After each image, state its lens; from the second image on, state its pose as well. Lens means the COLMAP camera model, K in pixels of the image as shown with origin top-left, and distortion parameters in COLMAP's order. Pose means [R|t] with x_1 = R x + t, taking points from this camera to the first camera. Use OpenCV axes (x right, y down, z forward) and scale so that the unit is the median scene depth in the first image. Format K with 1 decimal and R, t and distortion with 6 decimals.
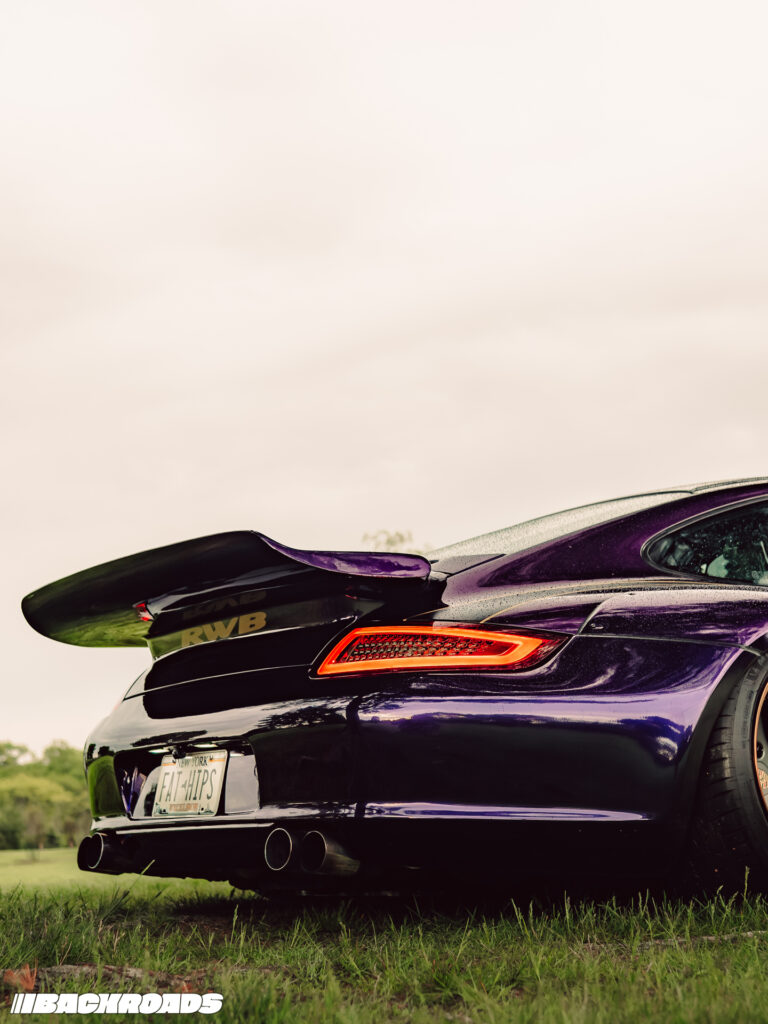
lens RADIAL K [[1809.4, 0, 384.0], [0, 1809.4, 512.0], [0, 0, 1]] dist [0.418864, -0.064276]
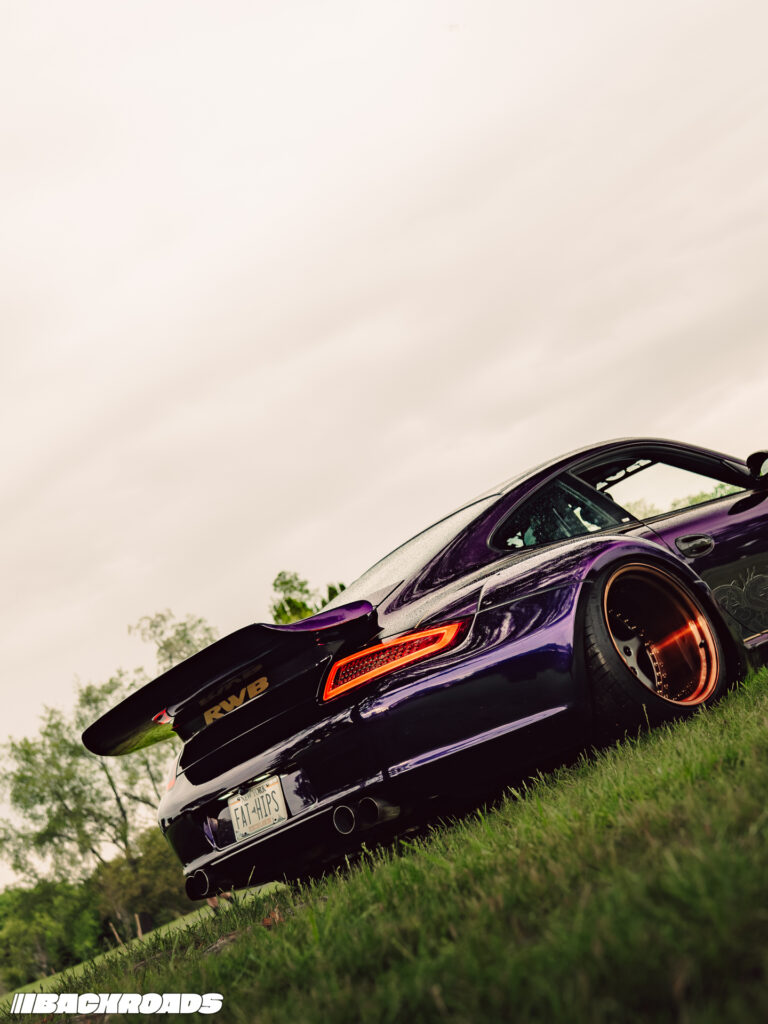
lens RADIAL K [[1693.6, 0, 384.0], [0, 1693.6, 512.0], [0, 0, 1]] dist [-0.021560, 0.021114]
pose [[0.930406, -0.344474, 0.125232, -0.102493], [0.348096, 0.937428, -0.007599, -0.023096], [-0.114778, 0.050663, 0.992098, -0.328848]]
